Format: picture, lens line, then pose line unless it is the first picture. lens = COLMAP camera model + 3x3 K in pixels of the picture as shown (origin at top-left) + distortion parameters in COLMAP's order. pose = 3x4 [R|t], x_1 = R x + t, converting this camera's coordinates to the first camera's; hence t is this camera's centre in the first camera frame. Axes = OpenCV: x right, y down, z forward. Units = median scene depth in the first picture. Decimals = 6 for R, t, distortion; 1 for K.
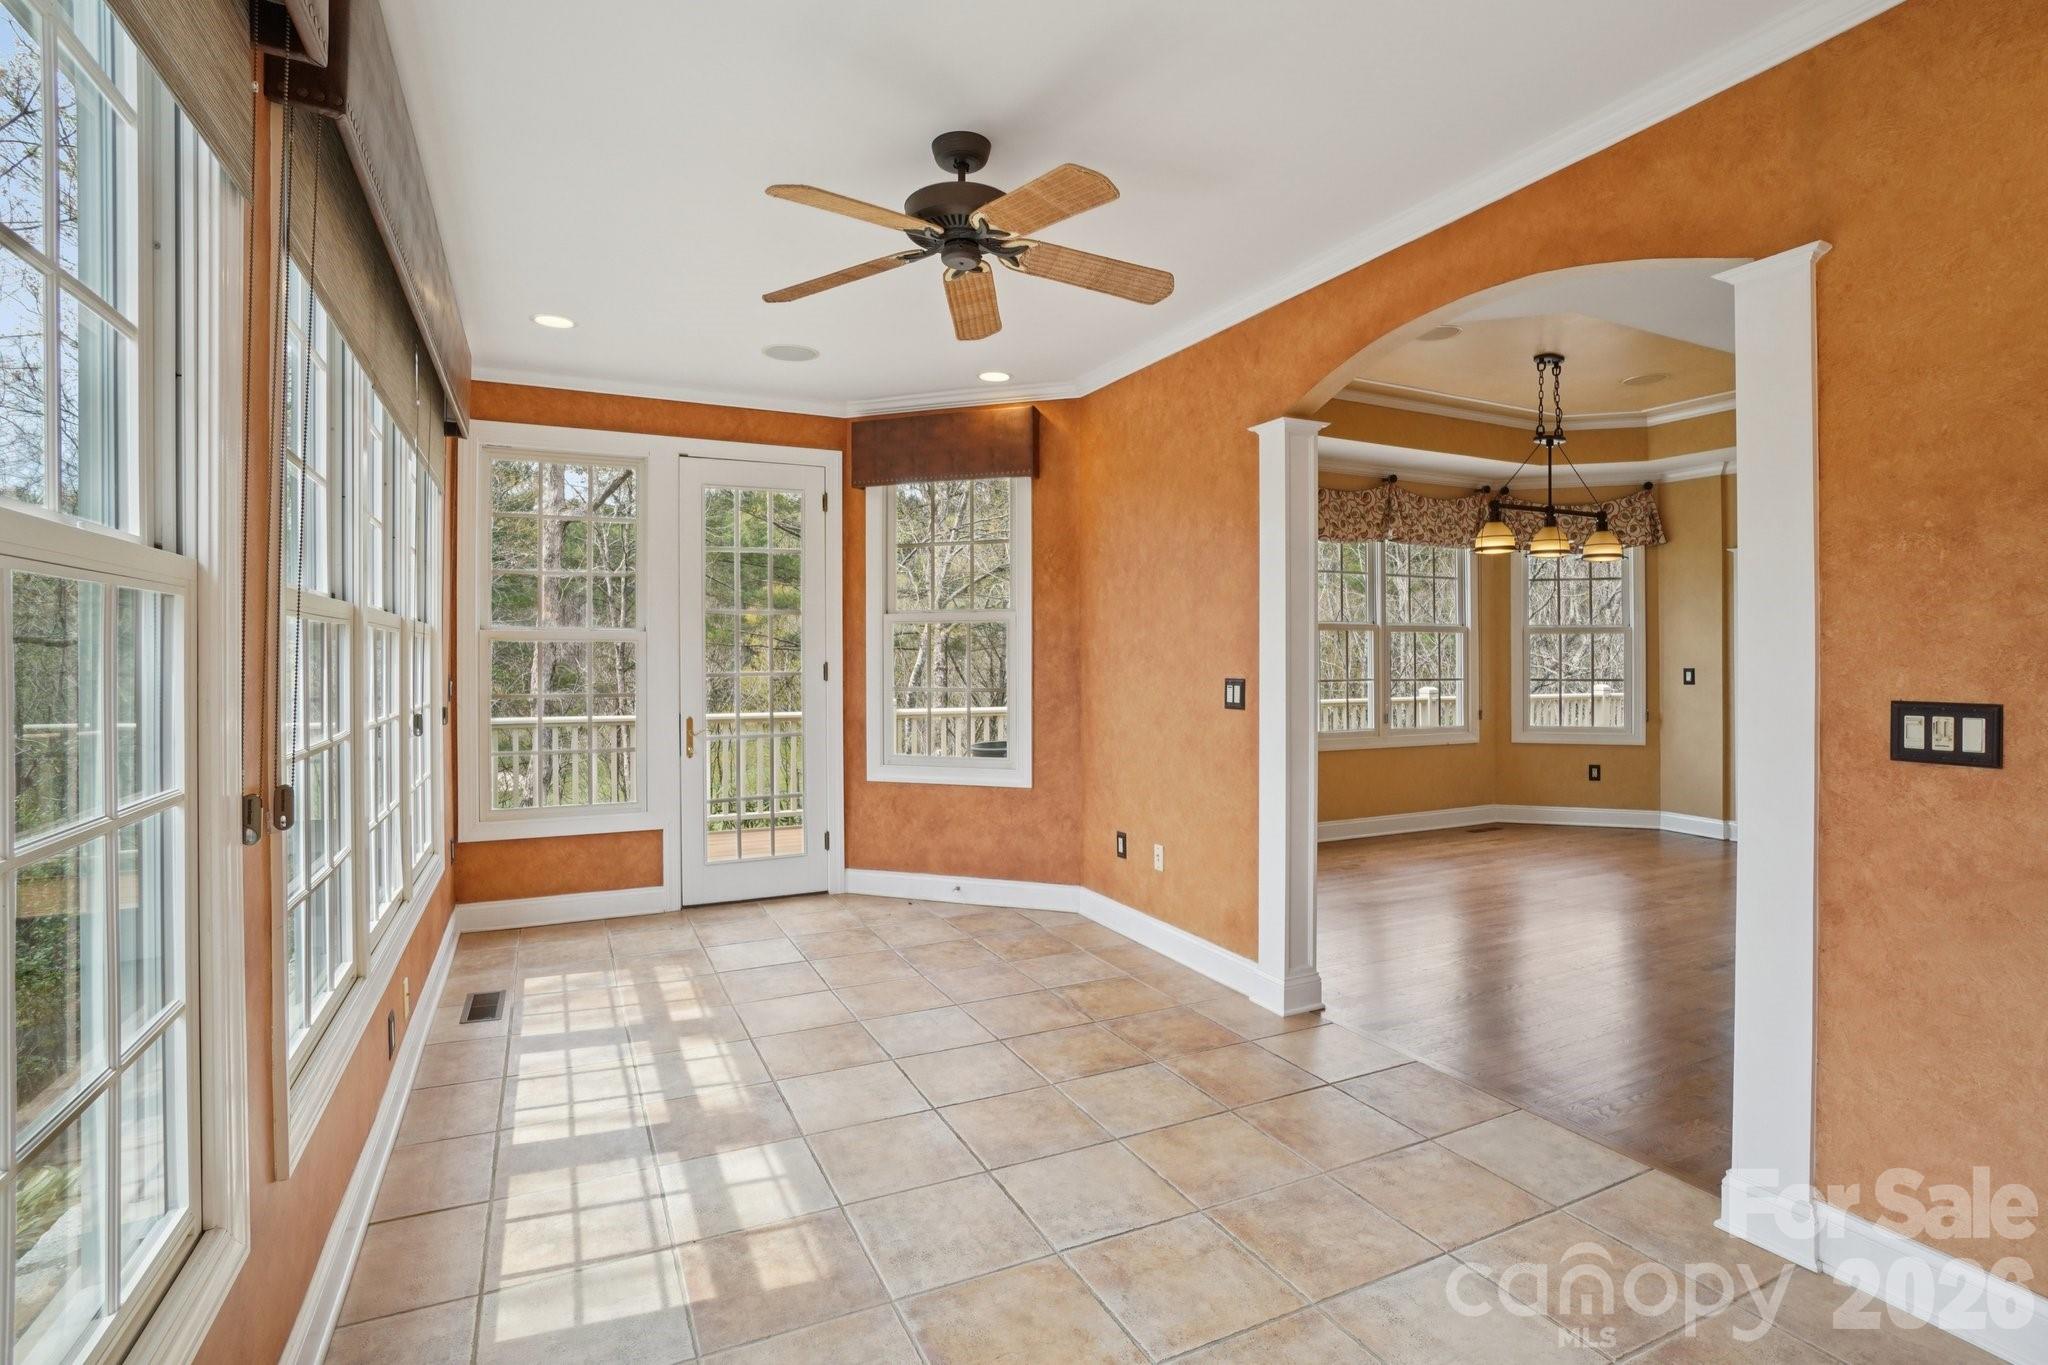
lens RADIAL K [[972.2, 0, 1021.0], [0, 972.2, 667.8], [0, 0, 1]] dist [-0.048809, 0.023614]
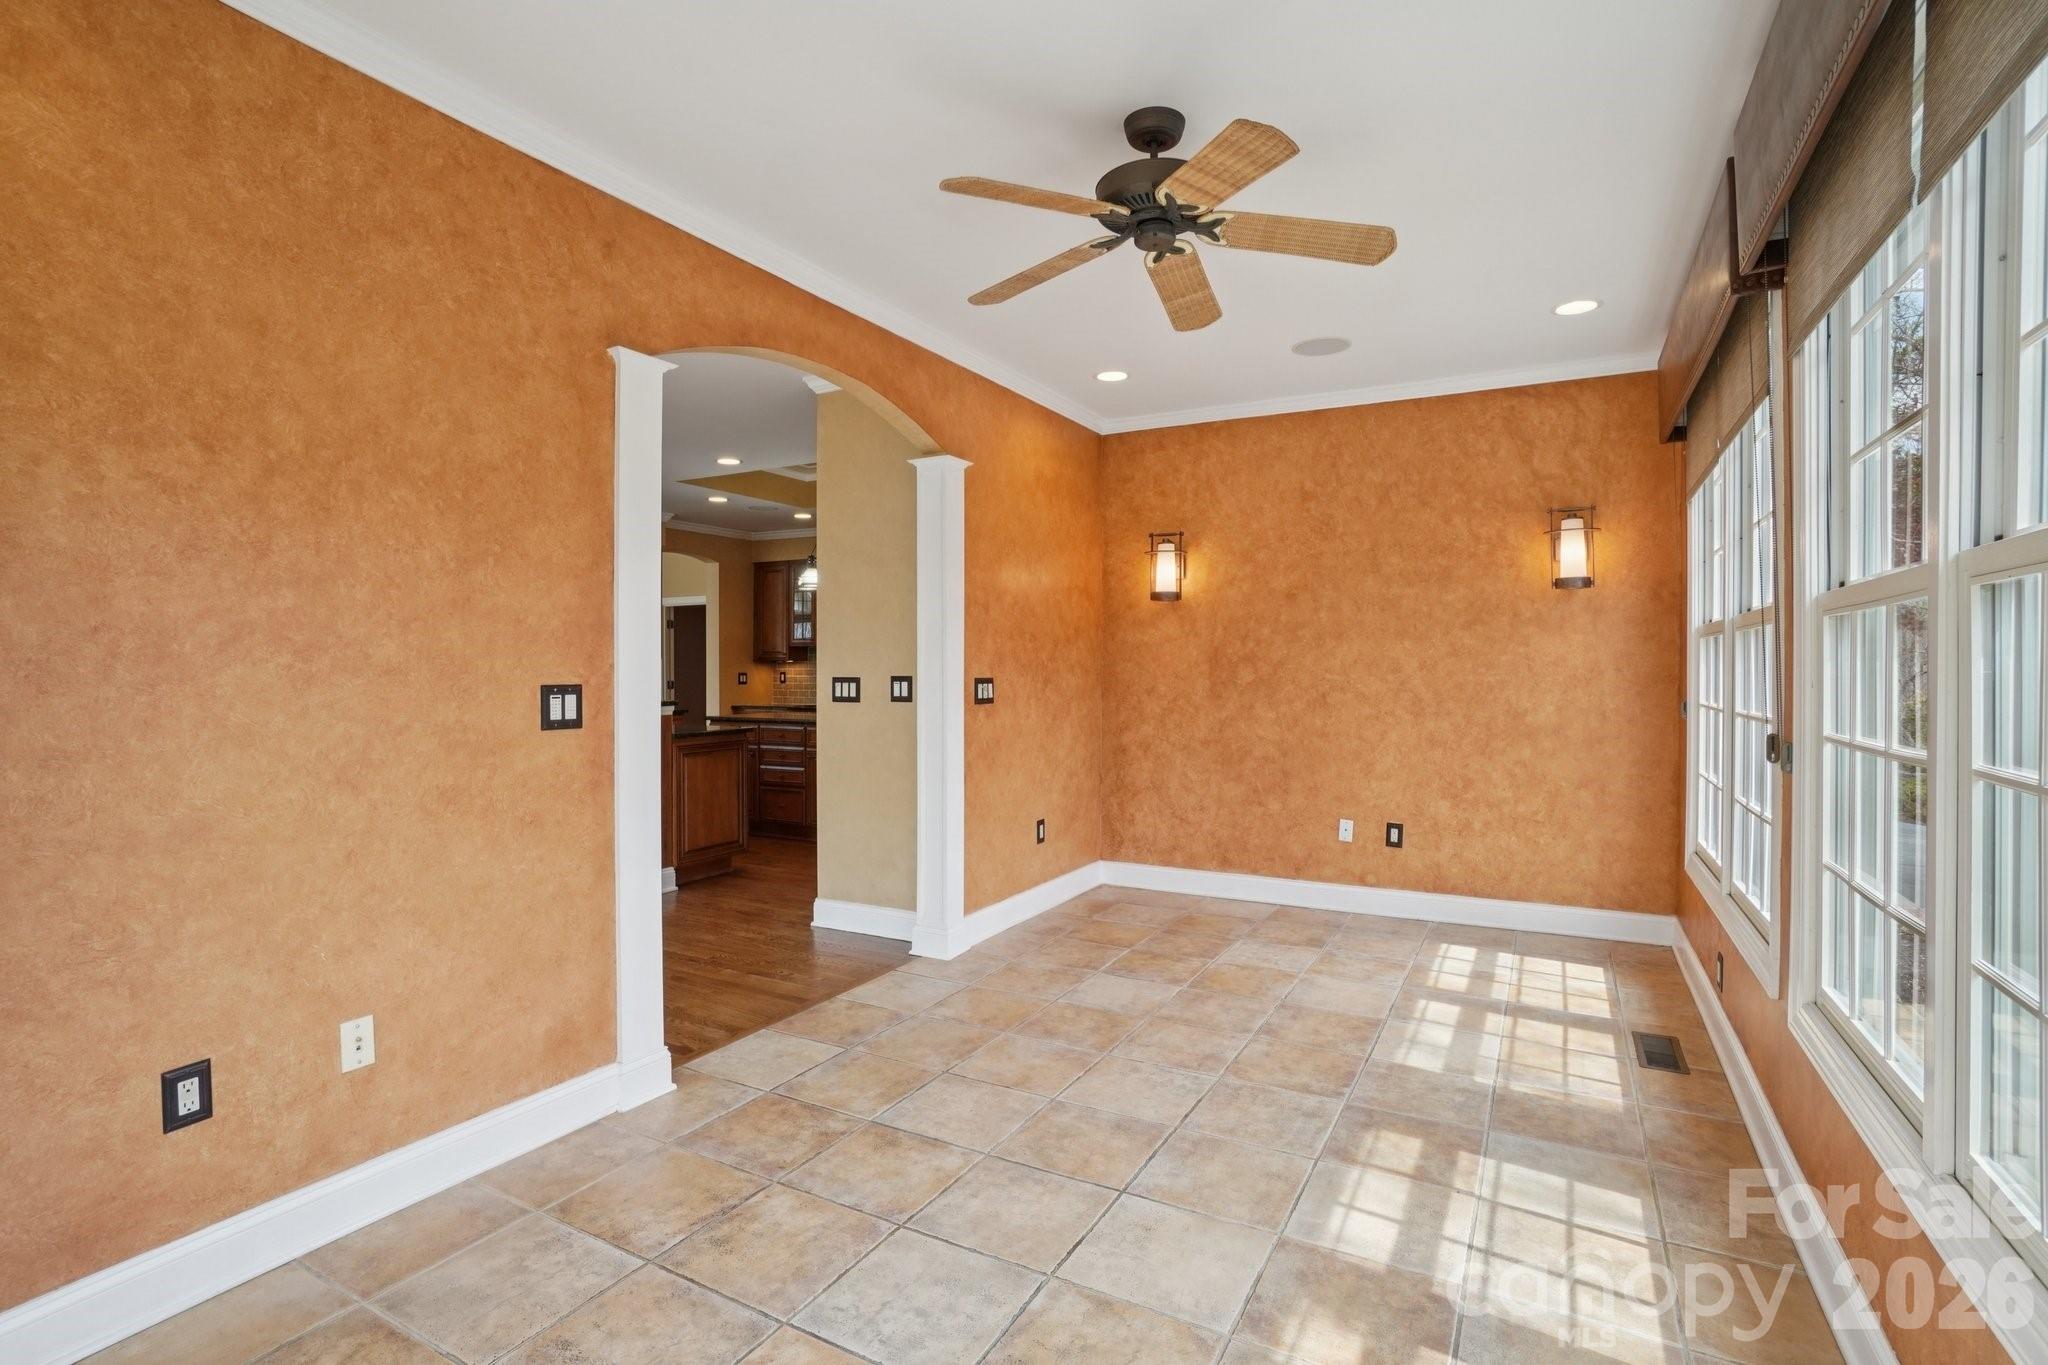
lens RADIAL K [[972.2, 0, 1021.0], [0, 972.2, 667.8], [0, 0, 1]] dist [-0.048809, 0.023614]
pose [[-0.571144, -0.002016, 0.820848, -0.651634], [0.008161, 0.999934, 0.008134, -0.004317], [-0.820809, 0.011345, -0.571089, 1.390419]]
